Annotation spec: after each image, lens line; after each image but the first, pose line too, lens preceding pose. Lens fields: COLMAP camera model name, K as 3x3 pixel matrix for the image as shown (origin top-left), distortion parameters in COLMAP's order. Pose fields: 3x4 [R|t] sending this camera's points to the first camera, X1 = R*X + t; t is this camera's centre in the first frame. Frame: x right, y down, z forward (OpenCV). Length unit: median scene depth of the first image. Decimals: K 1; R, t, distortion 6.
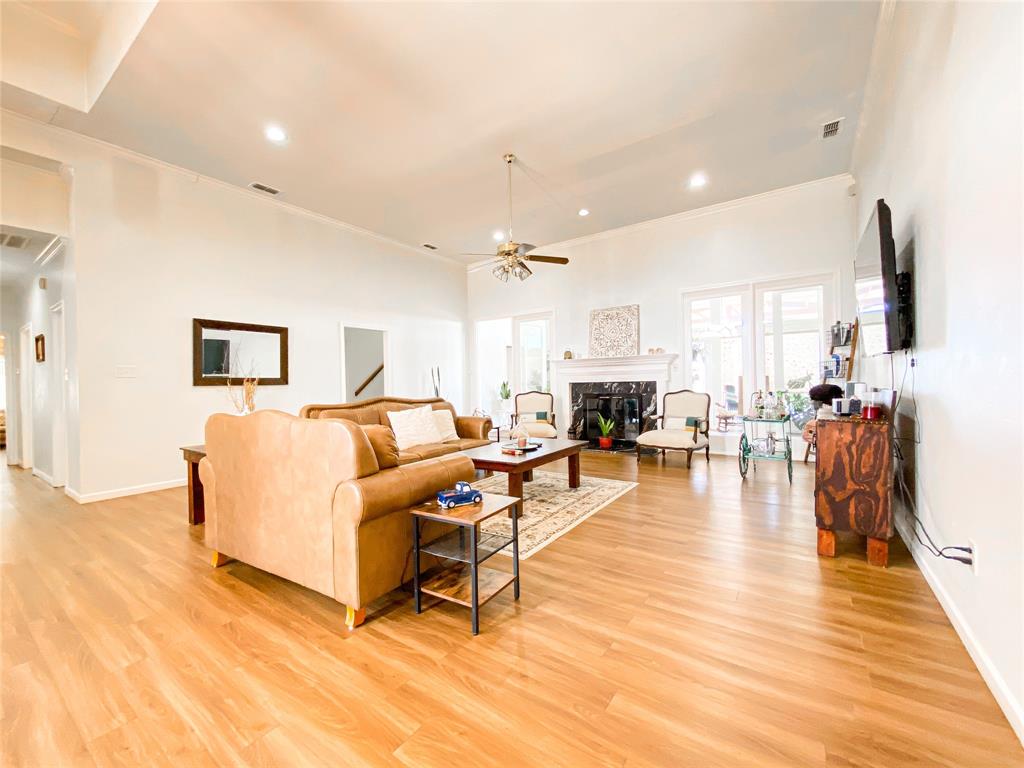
lens RADIAL K [[418.4, 0, 512.5], [0, 418.4, 381.8], [0, 0, 1]] dist [0.007894, -0.000161]
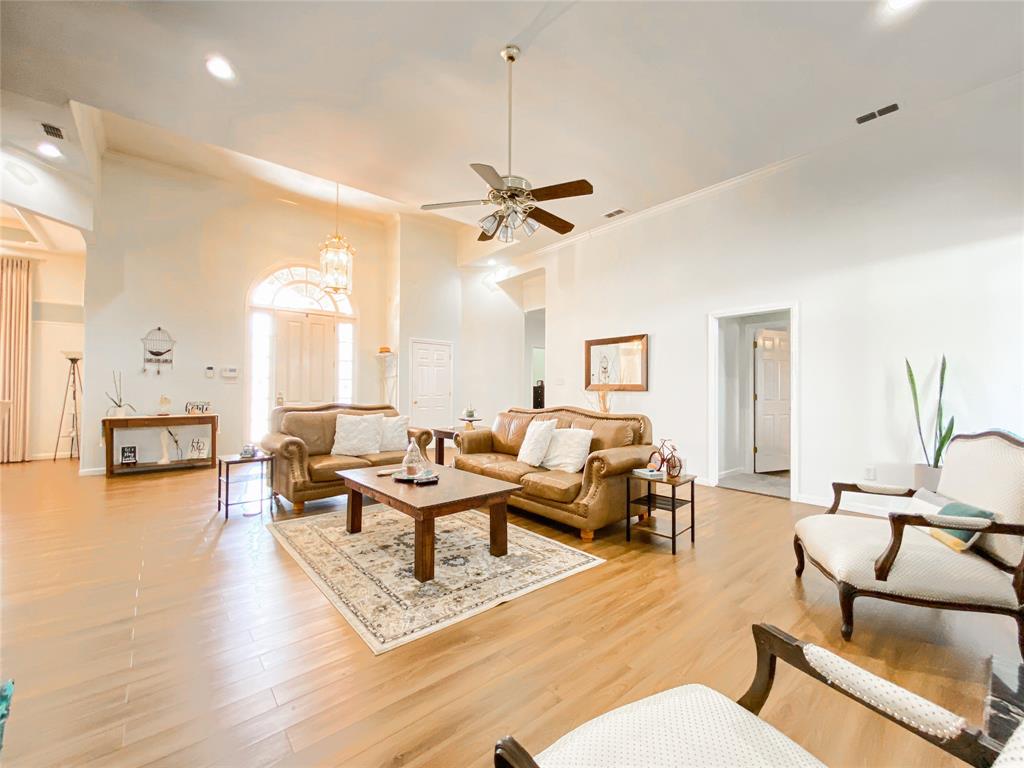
lens RADIAL K [[418.4, 0, 511.6], [0, 418.4, 382.0], [0, 0, 1]] dist [0.007894, -0.000161]
pose [[-0.255491, 0.008183, -0.966777, 0.774161], [0.005858, 0.999959, 0.006916, -0.035807], [0.966794, -0.003896, -0.255528, 1.428801]]
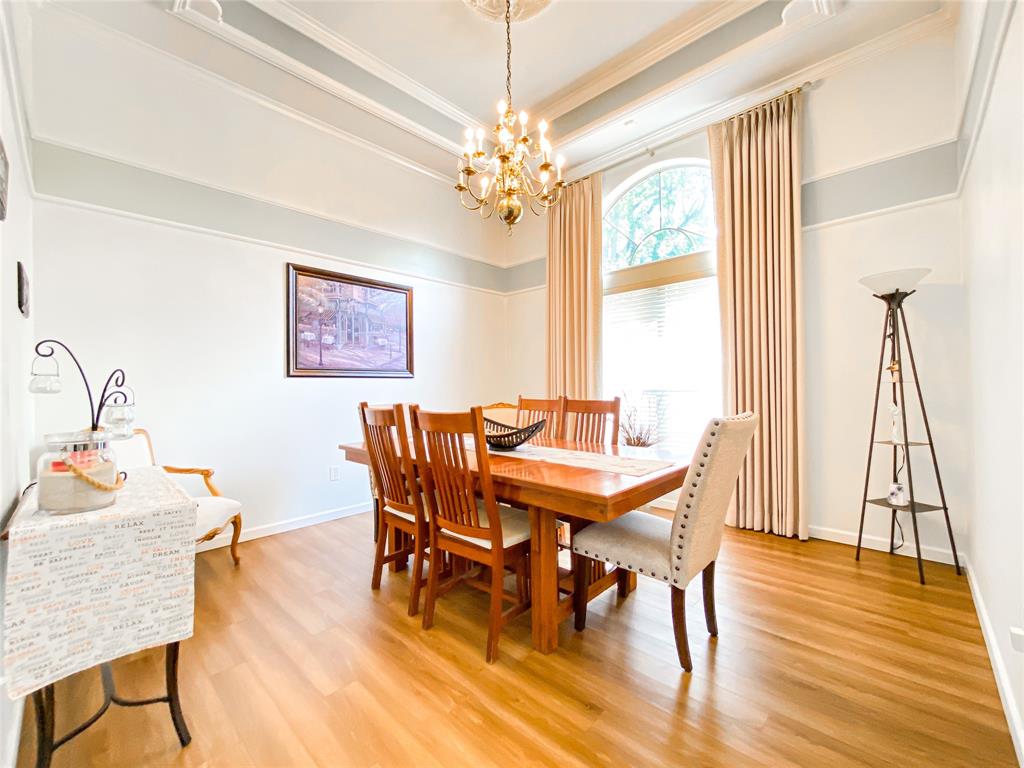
lens RADIAL K [[418.4, 0, 509.2], [0, 418.4, 382.8], [0, 0, 1]] dist [0.007894, -0.000161]
pose [[-0.987326, 0.036092, 0.154548, 0.524207], [0.034573, 0.999324, -0.012506, -0.027341], [-0.154895, -0.007004, -0.987906, 0.932930]]
